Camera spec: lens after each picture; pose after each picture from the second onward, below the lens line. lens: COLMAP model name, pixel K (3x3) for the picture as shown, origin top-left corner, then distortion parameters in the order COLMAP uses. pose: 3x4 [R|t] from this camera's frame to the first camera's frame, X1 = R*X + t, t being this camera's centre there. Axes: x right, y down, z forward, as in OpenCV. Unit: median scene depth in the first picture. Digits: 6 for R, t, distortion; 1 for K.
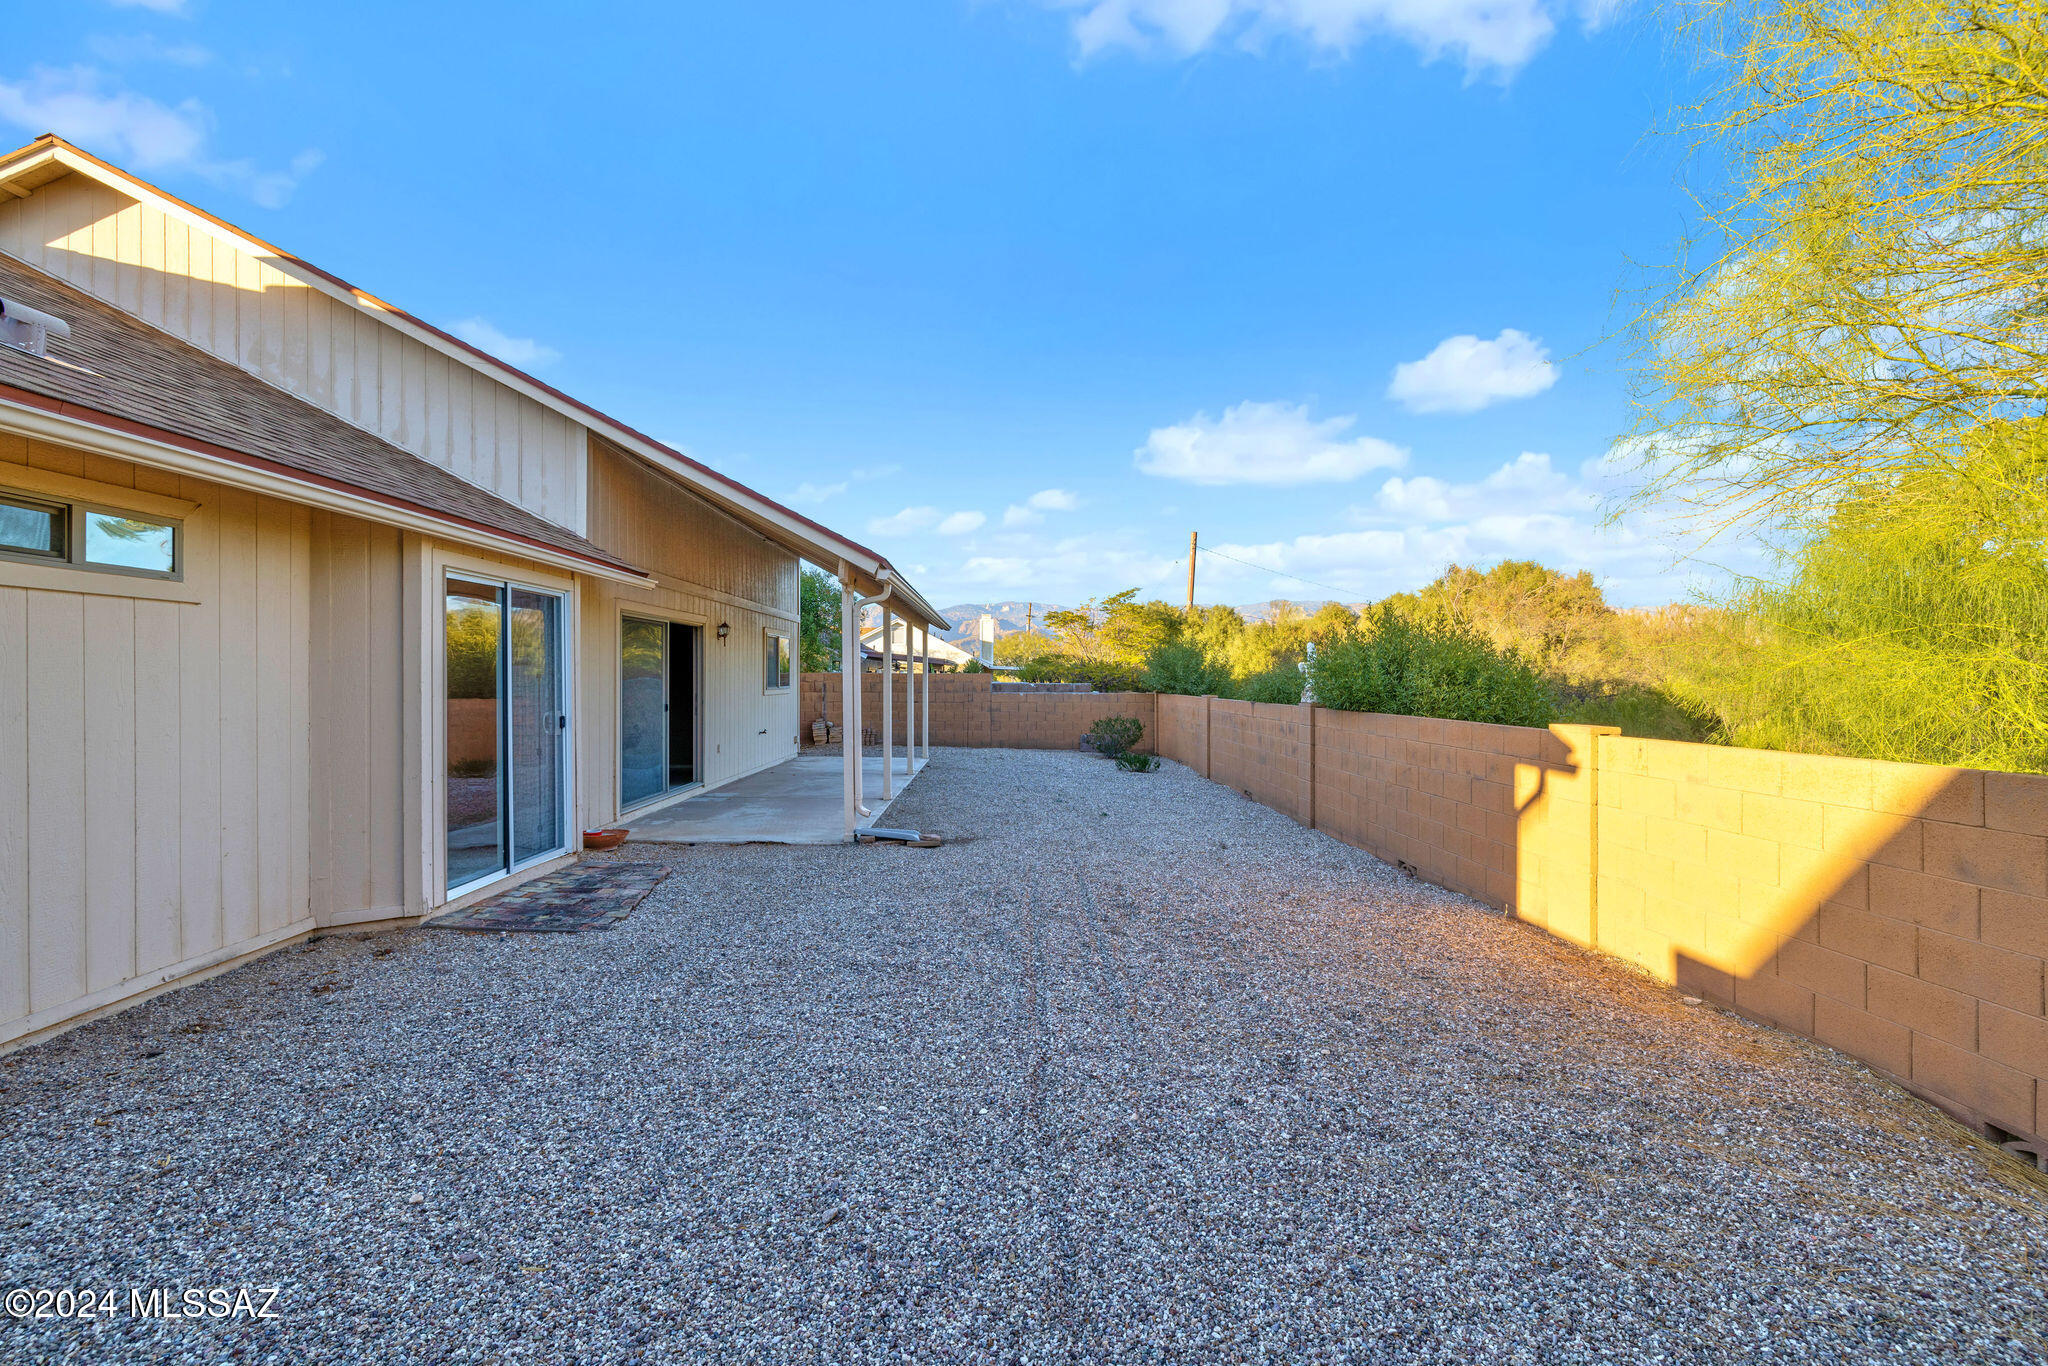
lens RADIAL K [[862.8, 0, 1043.0], [0, 862.8, 678.8], [0, 0, 1]] dist [-0.001865, -0.000031]
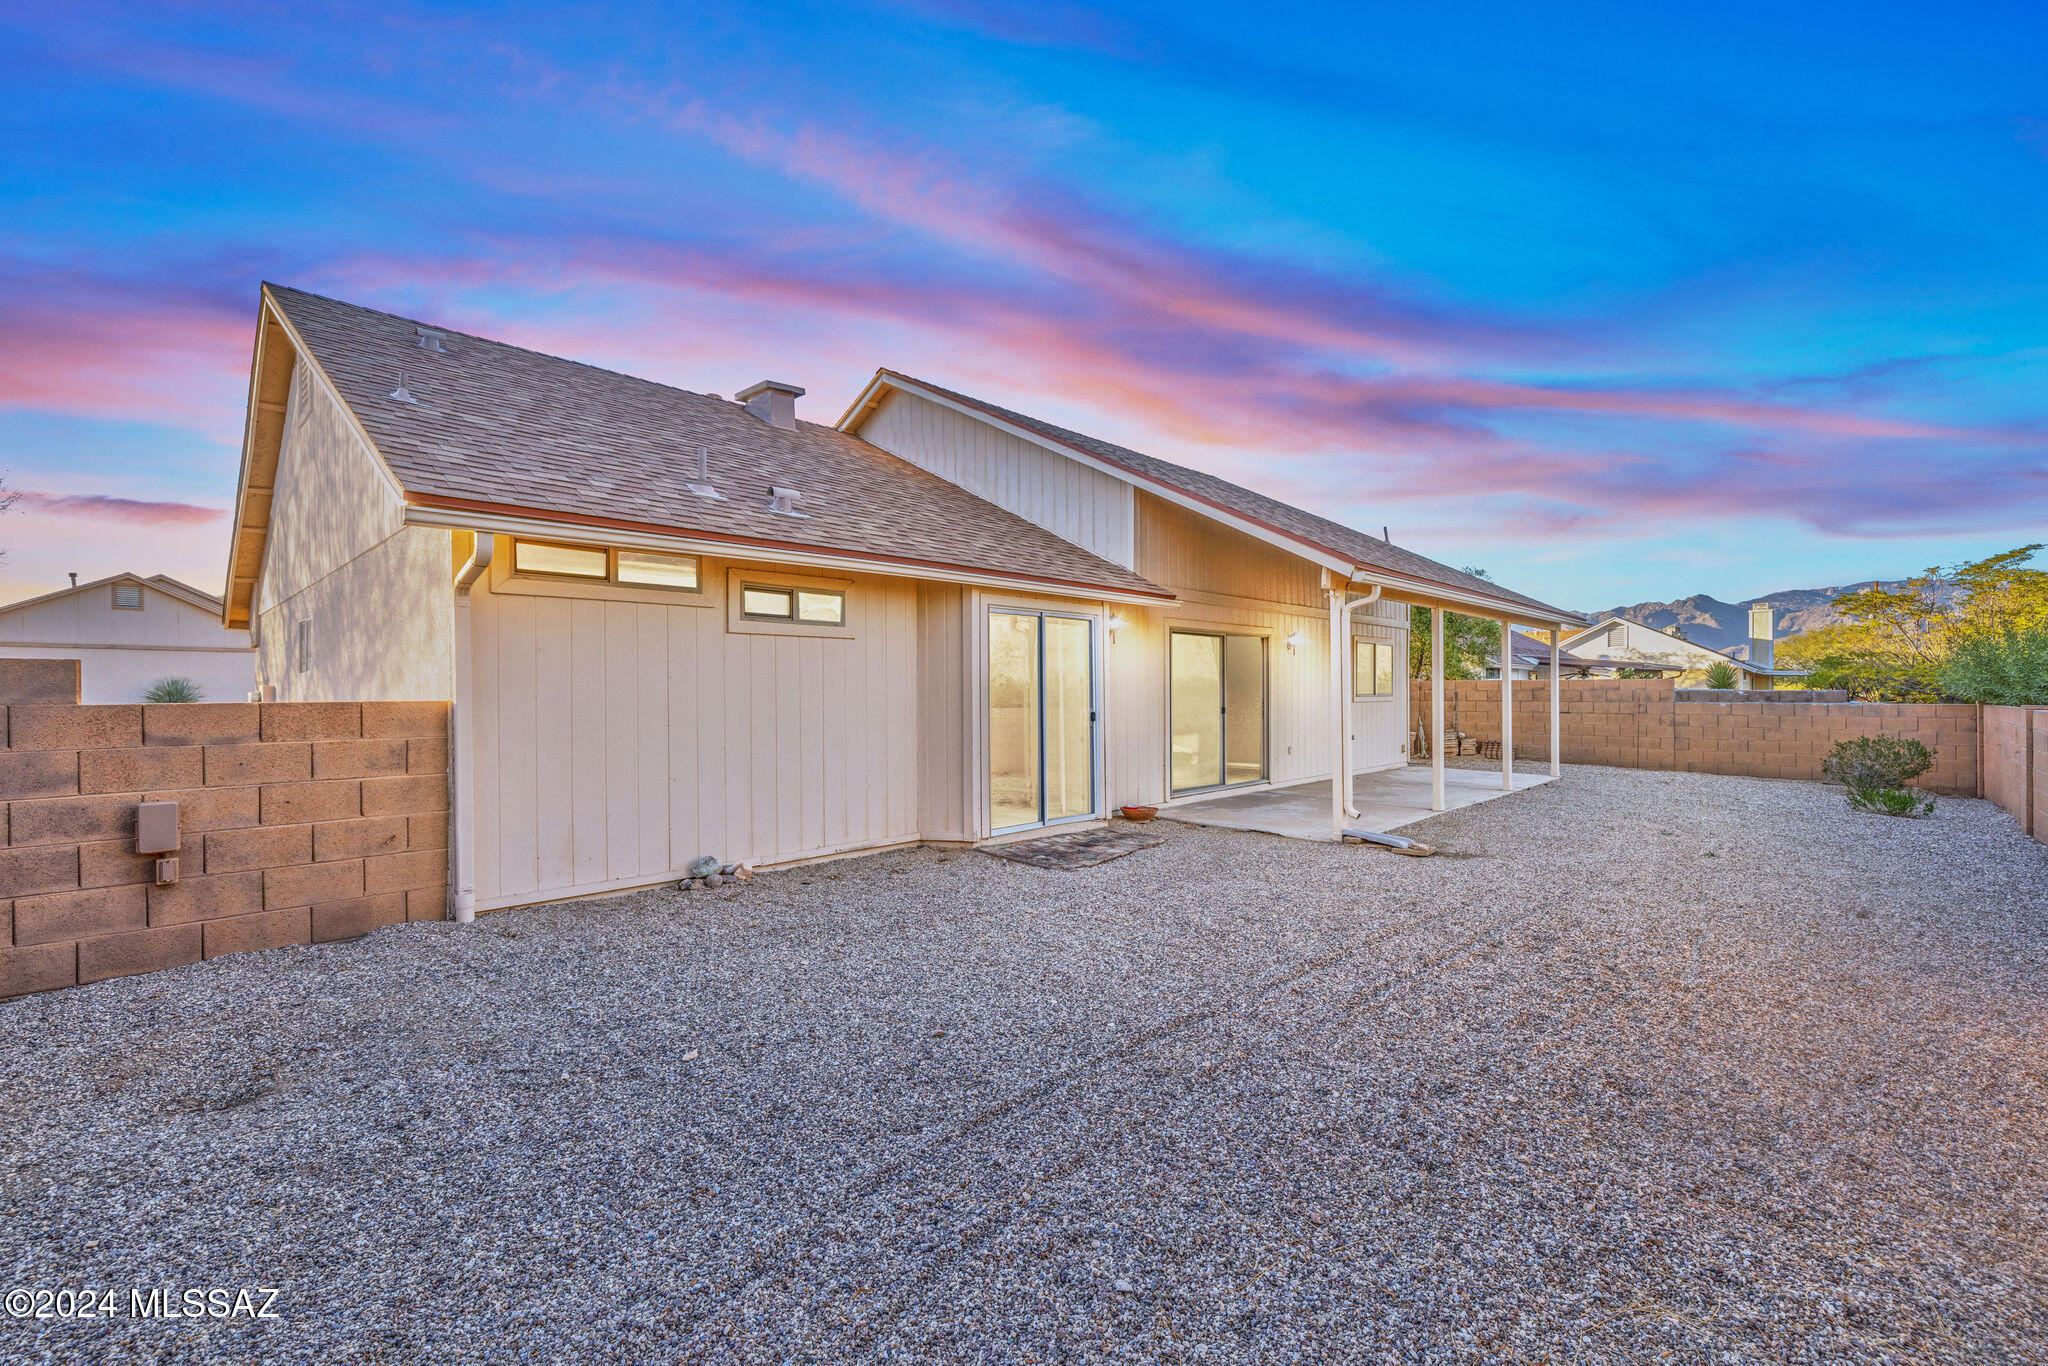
lens RADIAL K [[862.8, 0, 1026.1], [0, 862.8, 689.1], [0, 0, 1]] dist [-0.001865, -0.000031]
pose [[0.689236, -0.007055, -0.724502, 0.426426], [0.005024, 0.999975, -0.004958, 0.019185], [0.724519, -0.000222, 0.689254, 0.042504]]
